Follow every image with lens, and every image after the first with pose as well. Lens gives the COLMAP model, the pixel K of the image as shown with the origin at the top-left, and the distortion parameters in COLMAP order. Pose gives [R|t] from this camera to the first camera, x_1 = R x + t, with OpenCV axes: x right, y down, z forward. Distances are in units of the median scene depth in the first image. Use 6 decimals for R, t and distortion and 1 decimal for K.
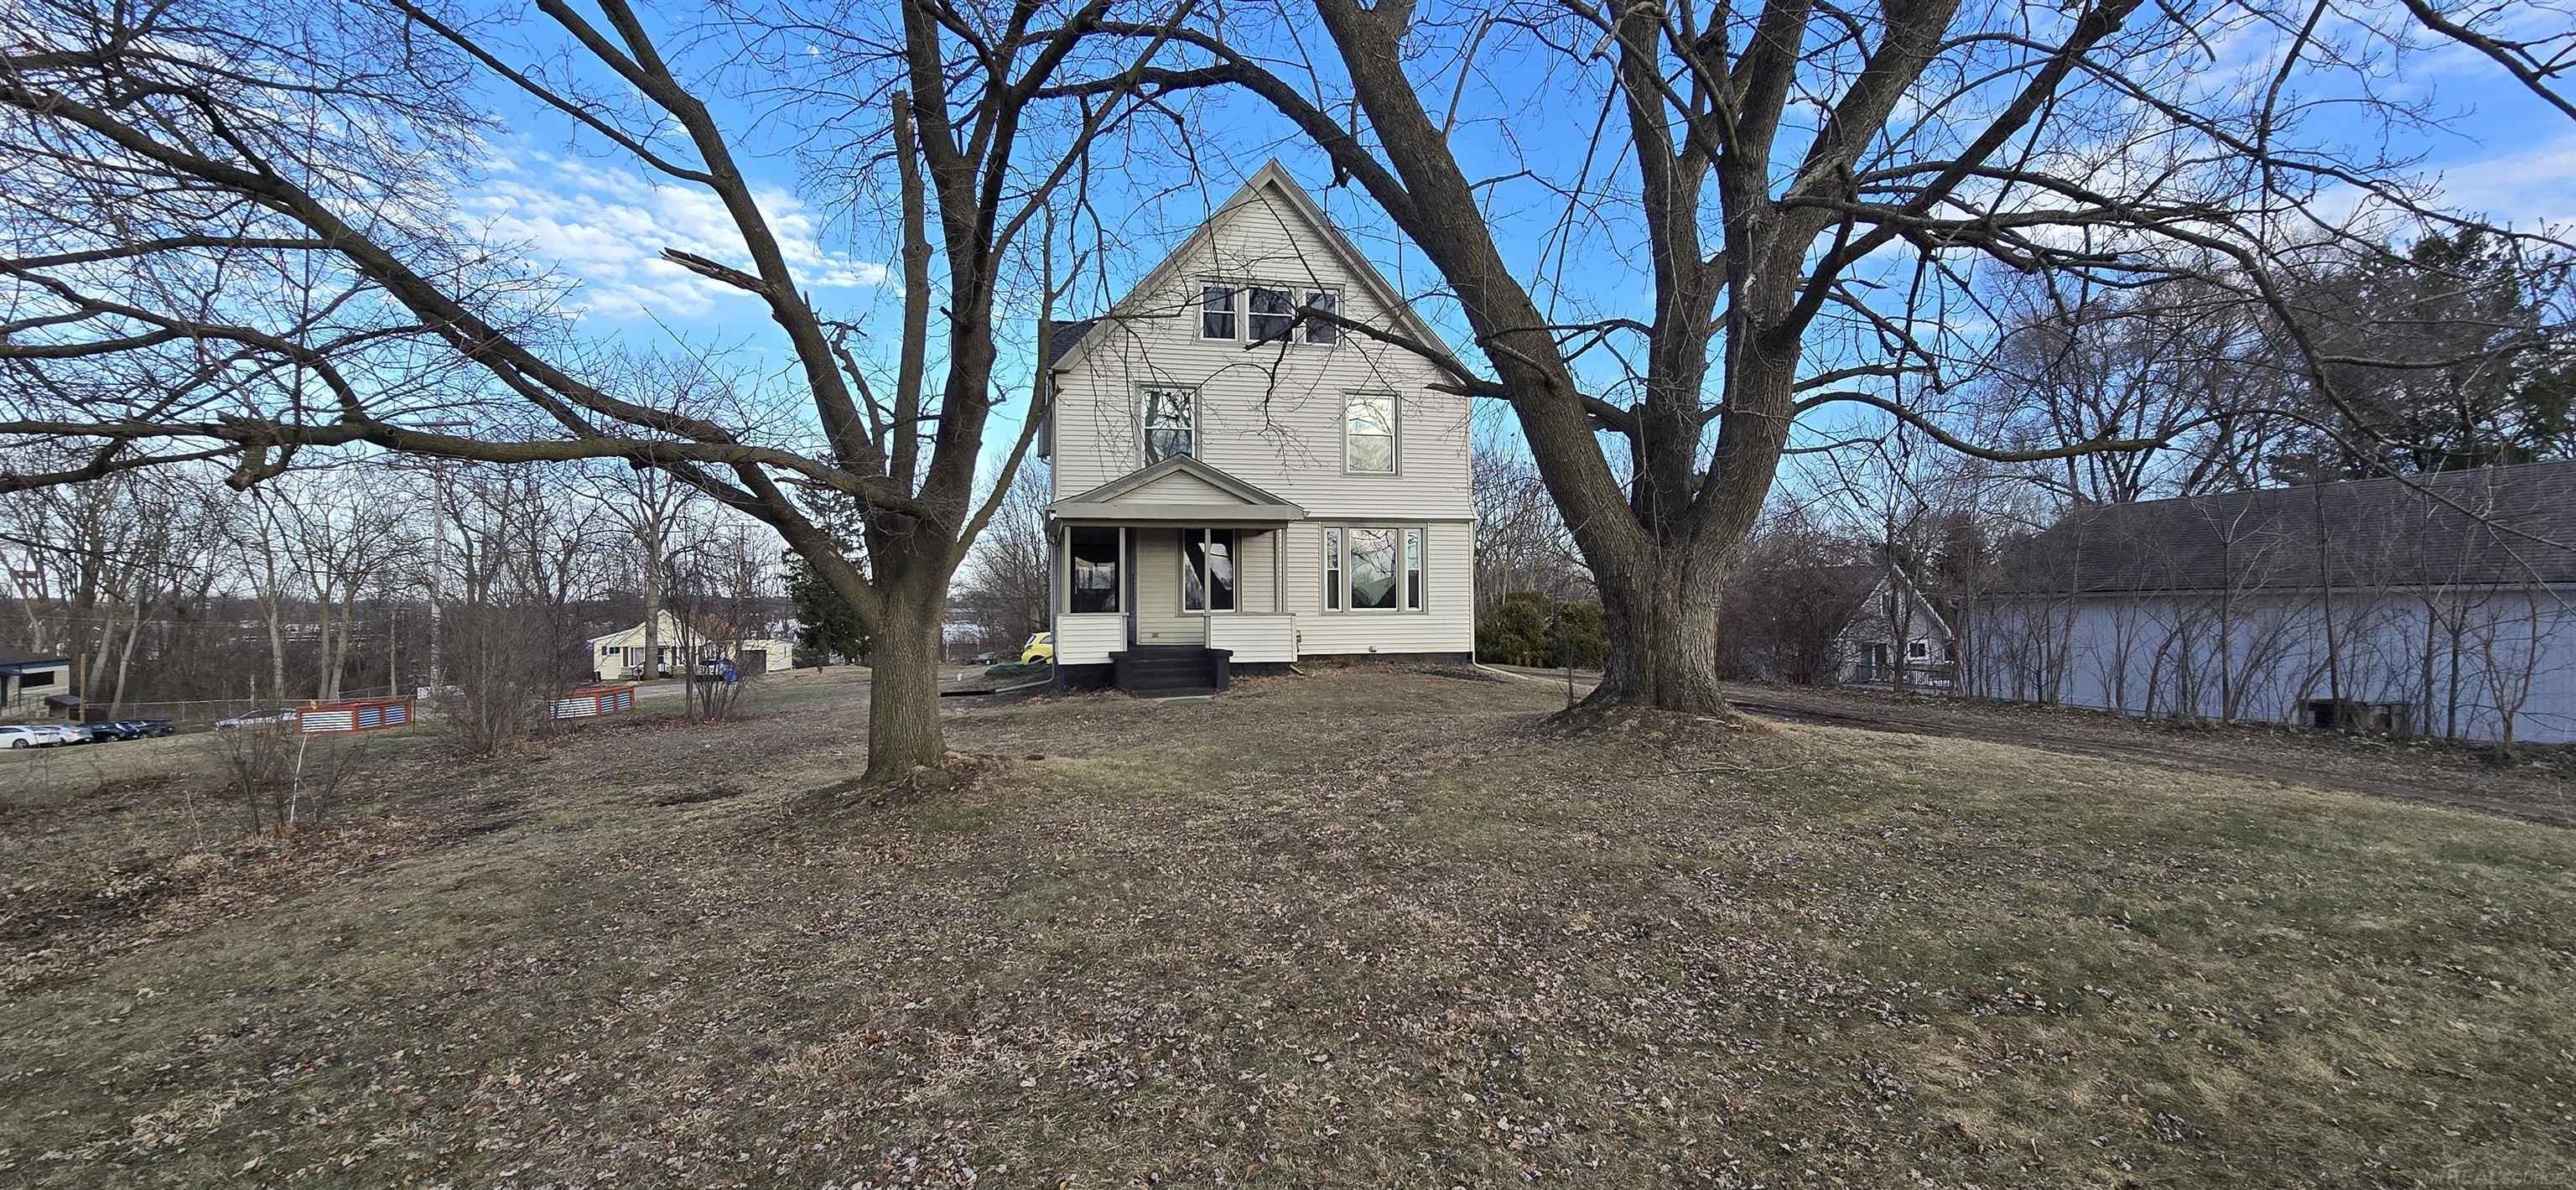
lens RADIAL K [[1052.5, 0, 1284.0], [0, 1052.5, 589.0], [0, 0, 1]] dist [0.000089, -0.000712]
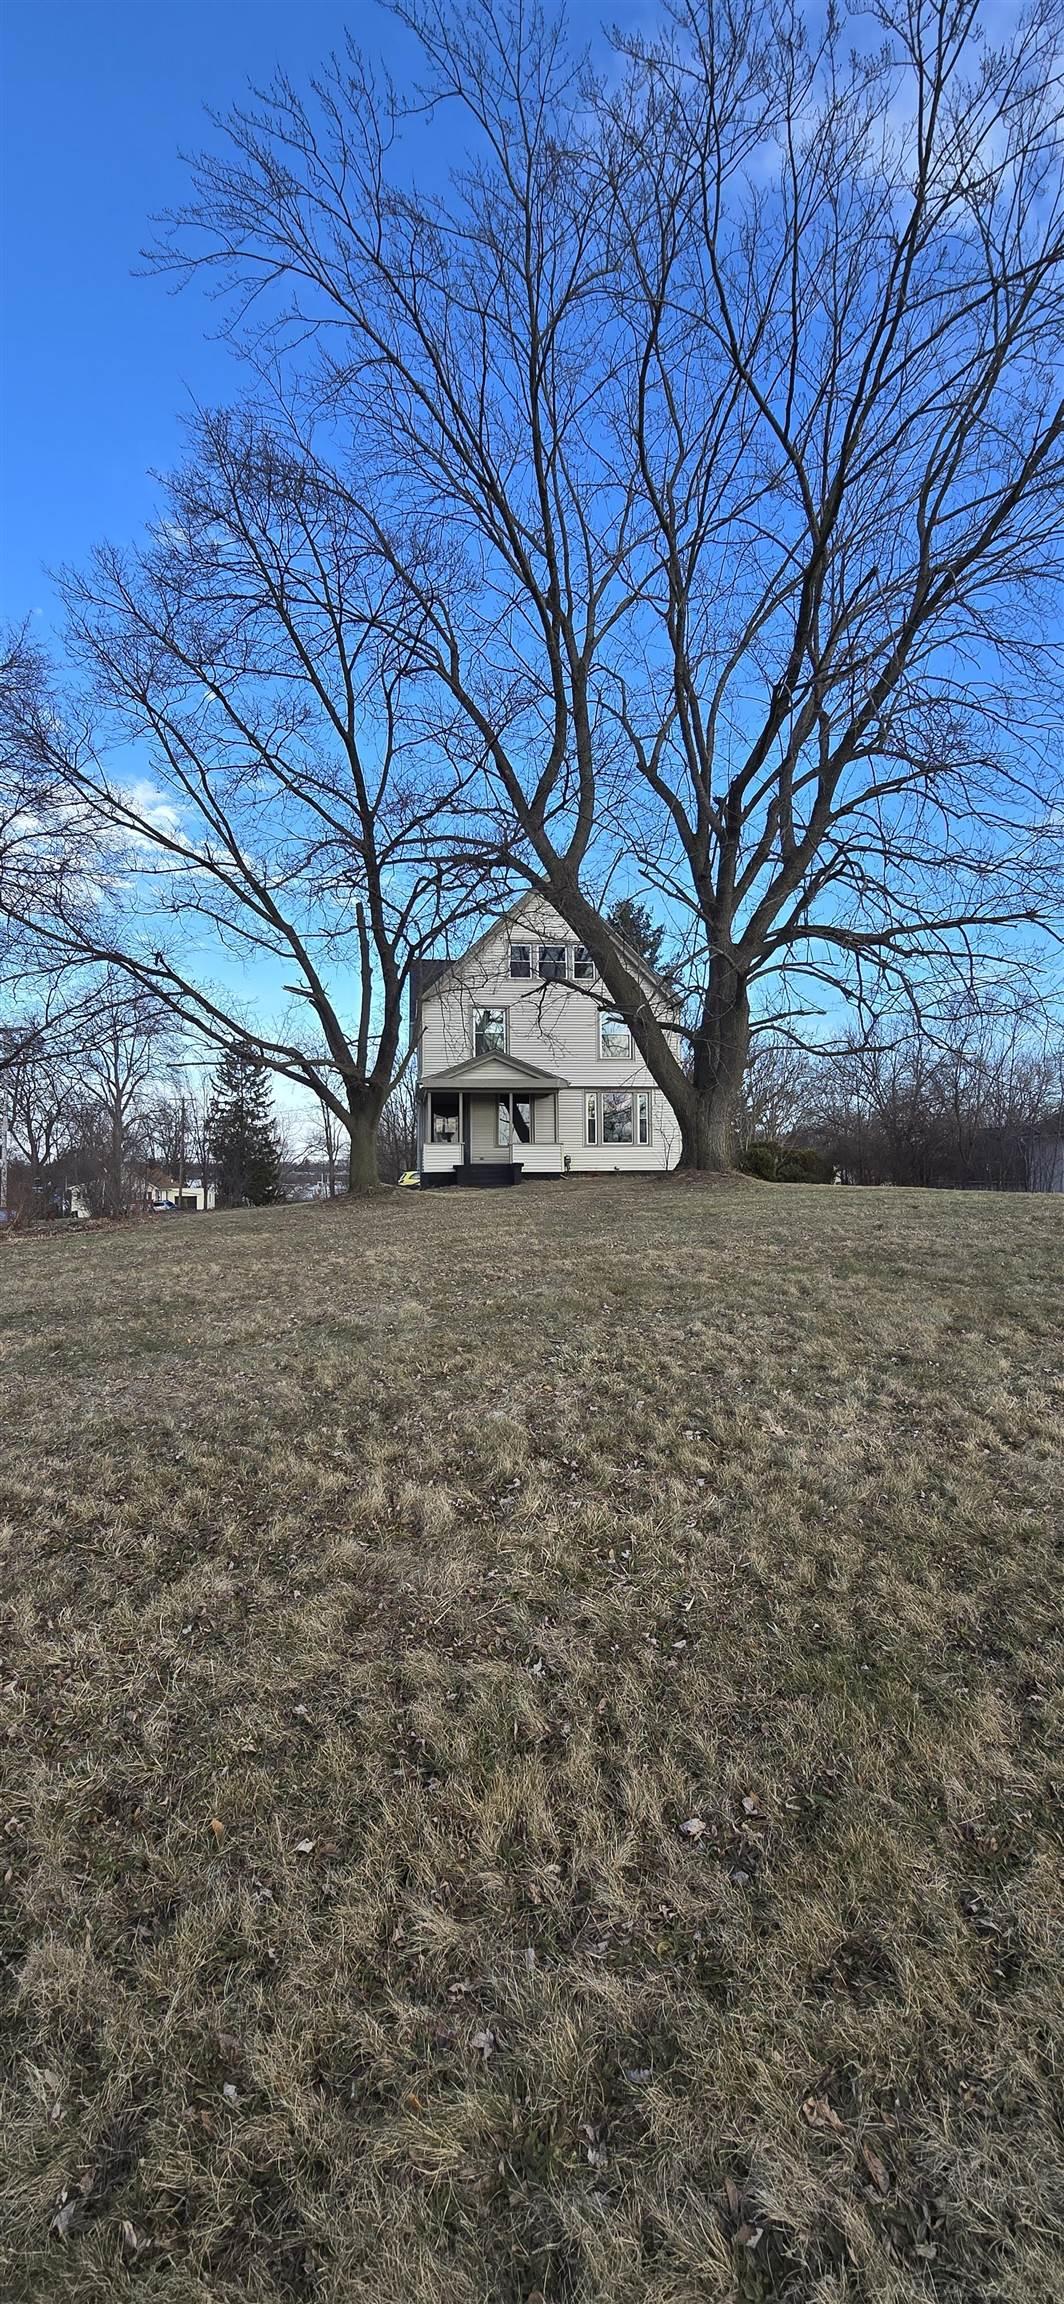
lens RADIAL K [[941.3, 0, 535.9], [0, 941.3, 1140.6], [0, 0, 1]] dist [0.000089, -0.000712]
pose [[0.996150, -0.004540, -0.087548, 0.092493], [0.003205, 0.999877, -0.015381, 0.039060], [0.087607, 0.015041, 0.996042, -0.466254]]
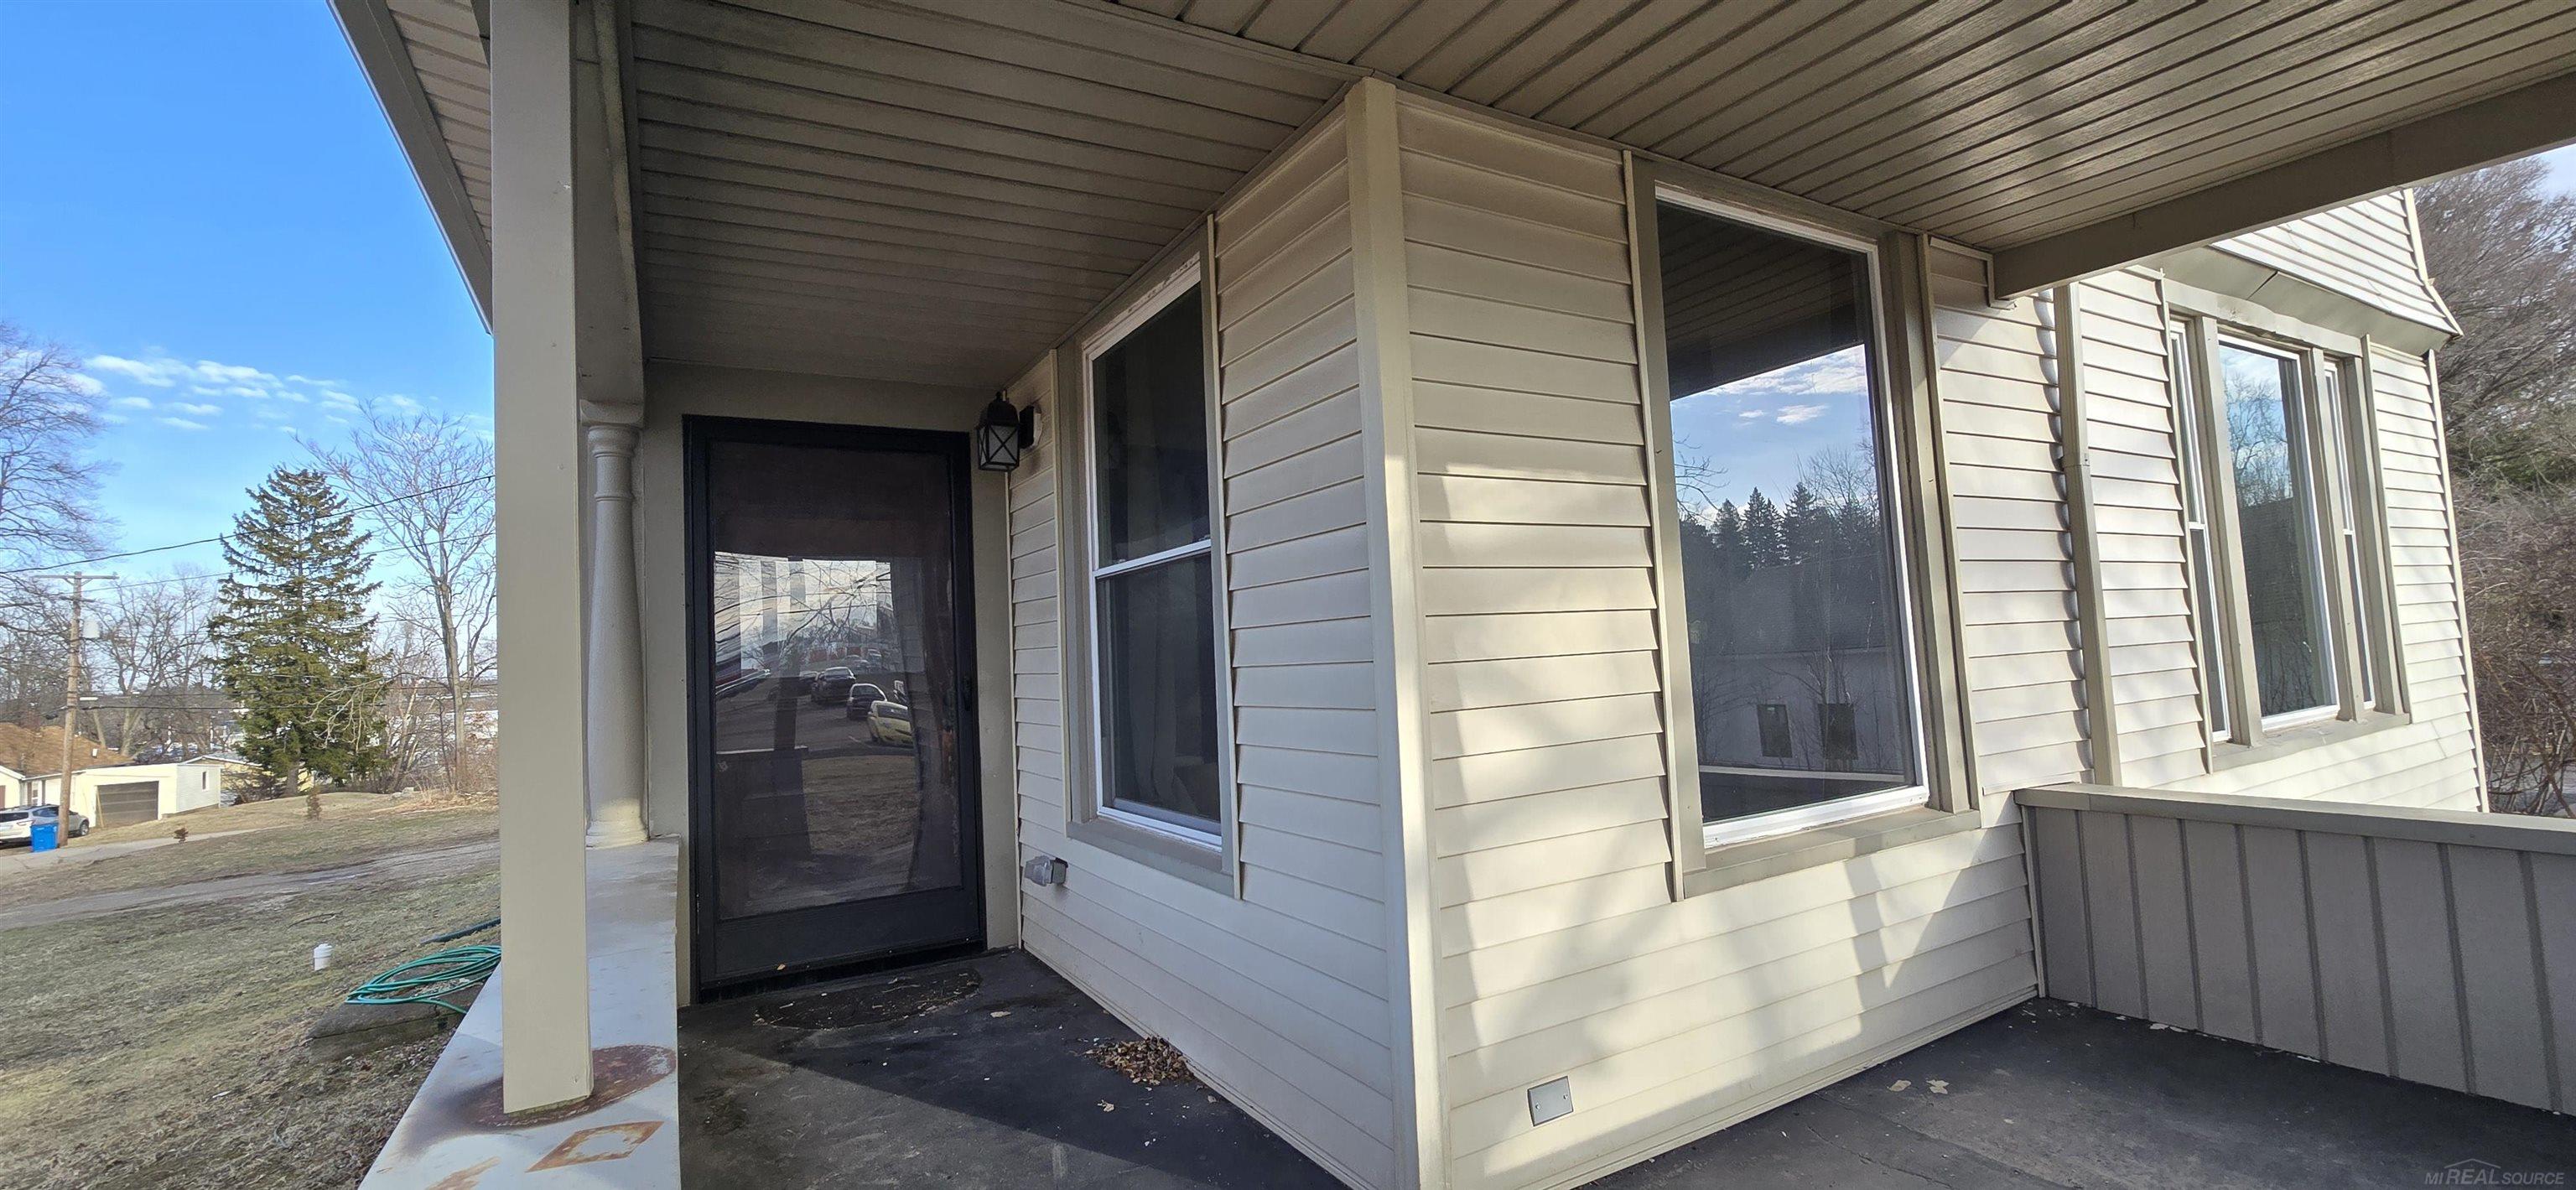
lens RADIAL K [[1052.5, 0, 1287.6], [0, 1052.5, 590.3], [0, 0, 1]] dist [0.000089, -0.000712]
pose [[0.955116, -0.017962, 0.295688, -0.171571], [0.033983, 0.998214, -0.049131, -0.004080], [-0.294277, 0.056975, 0.954020, 0.925472]]
